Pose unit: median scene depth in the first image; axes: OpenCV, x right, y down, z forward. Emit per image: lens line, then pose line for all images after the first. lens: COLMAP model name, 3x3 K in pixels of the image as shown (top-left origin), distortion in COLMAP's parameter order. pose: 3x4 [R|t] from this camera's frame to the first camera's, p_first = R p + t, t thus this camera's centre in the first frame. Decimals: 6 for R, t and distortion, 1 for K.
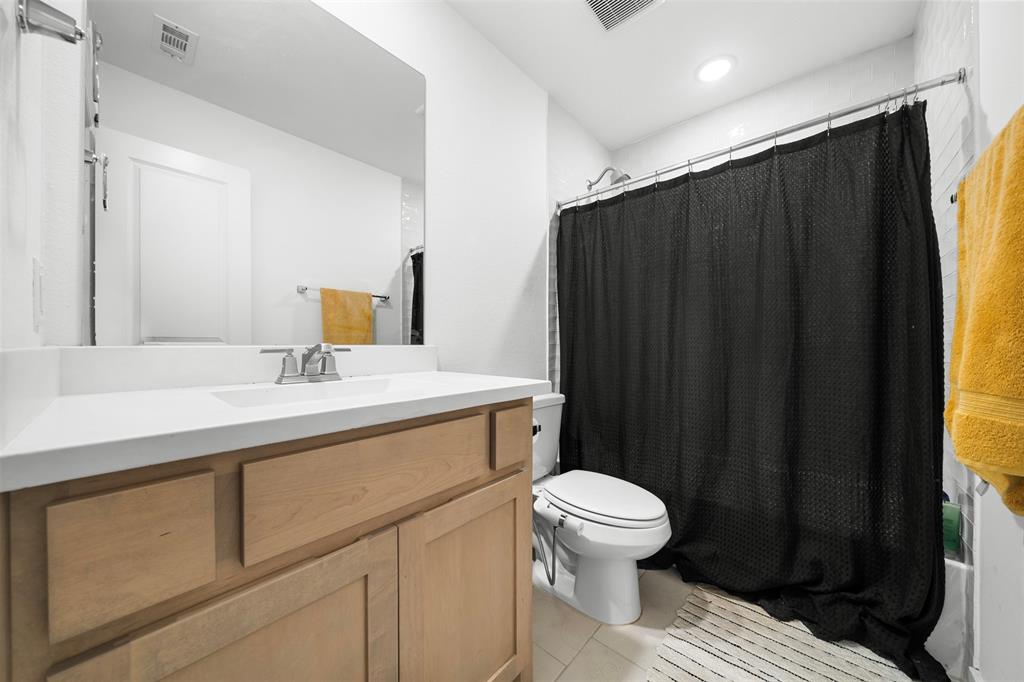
lens RADIAL K [[355.7, 0, 512.0], [0, 355.7, 341.0], [0, 0, 1]] dist [-0.000478, -0.000117]
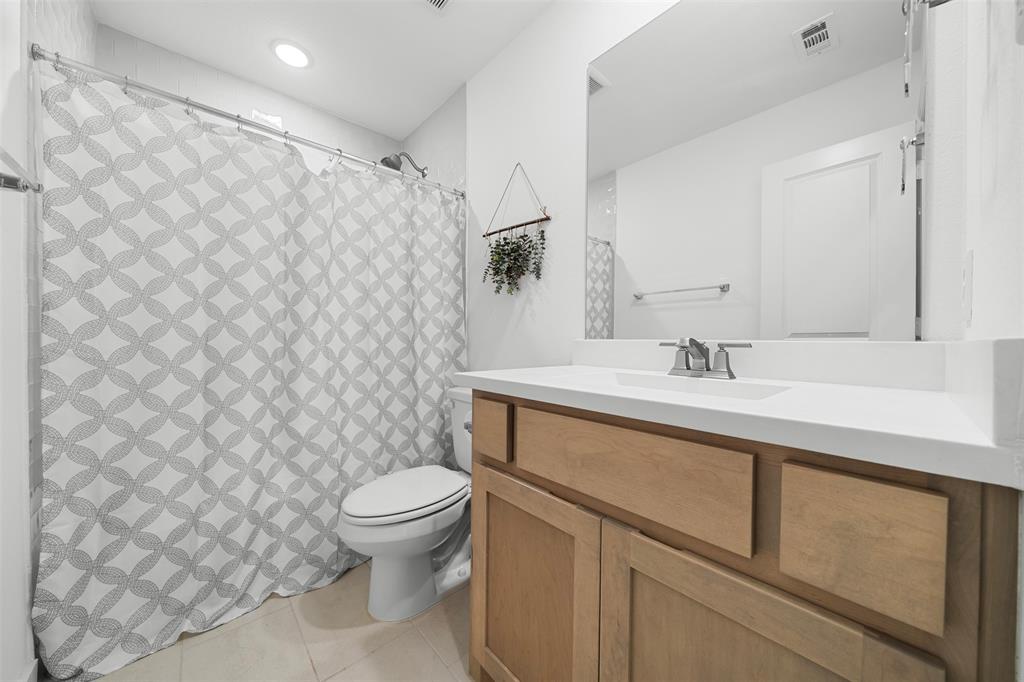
lens RADIAL K [[355.7, 0, 512.0], [0, 355.7, 341.0], [0, 0, 1]] dist [-0.000478, -0.000117]
pose [[-0.134917, 0.011649, -0.990788, 0.535825], [-0.004392, 0.999914, 0.012354, 0.005271], [0.990847, 0.006019, -0.134854, 0.669827]]
